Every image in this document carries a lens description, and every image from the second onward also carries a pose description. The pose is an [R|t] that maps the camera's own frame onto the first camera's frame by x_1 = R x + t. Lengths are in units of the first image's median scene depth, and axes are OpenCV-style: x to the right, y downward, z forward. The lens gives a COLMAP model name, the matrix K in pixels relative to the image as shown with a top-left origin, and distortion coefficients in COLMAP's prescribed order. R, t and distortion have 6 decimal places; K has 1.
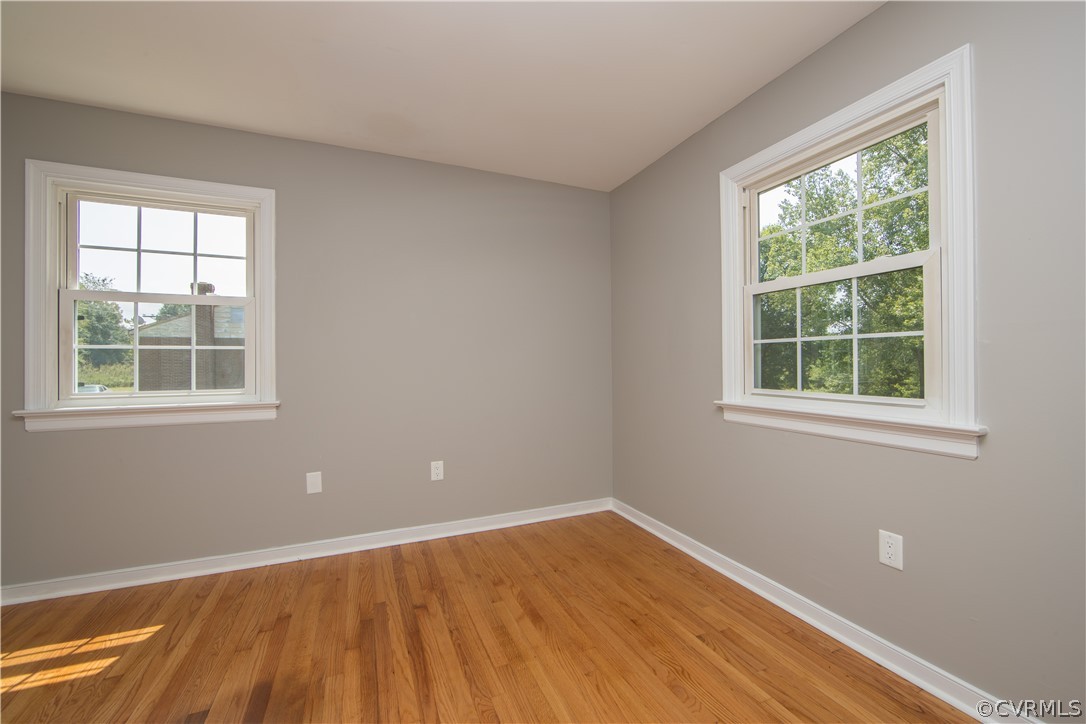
lens RADIAL K [[445.0, 0, 545.8], [0, 445.0, 358.8], [0, 0, 1]] dist [-0.009984, 0.000447]
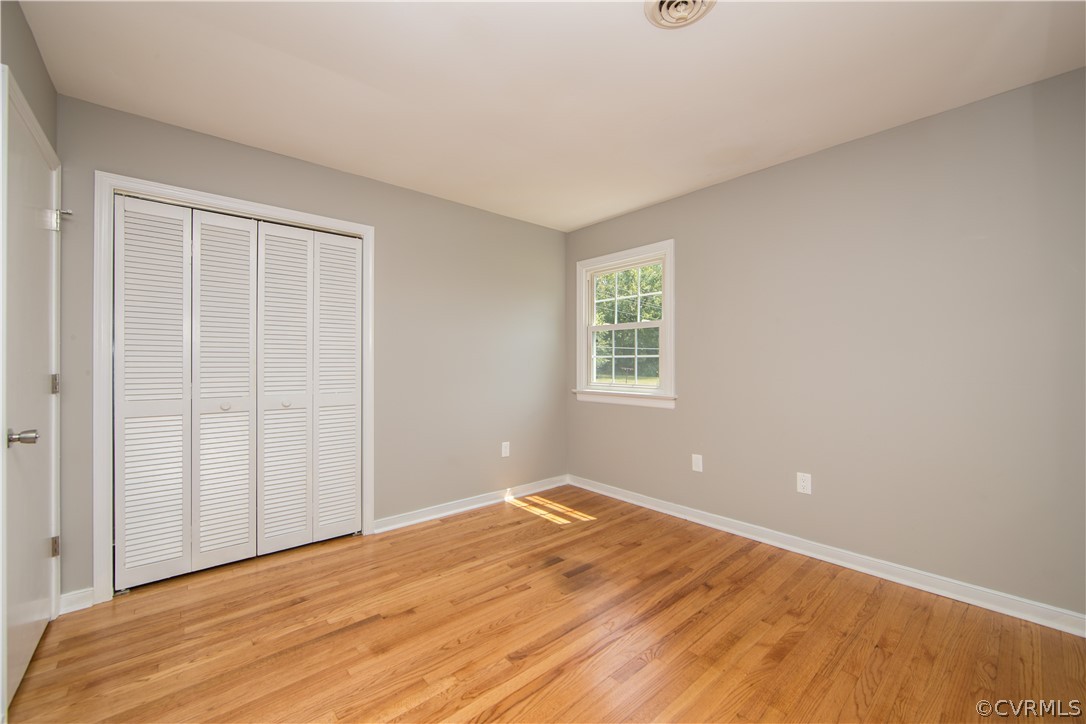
lens RADIAL K [[430.9, 0, 546.4], [0, 430.9, 362.0], [0, 0, 1]] dist [-0.009116, 0.000563]
pose [[0.307200, 0.003737, -0.951638, 0.625422], [0.003666, 0.999980, 0.005110, -0.017146], [0.951638, -0.005058, 0.307180, 0.275991]]
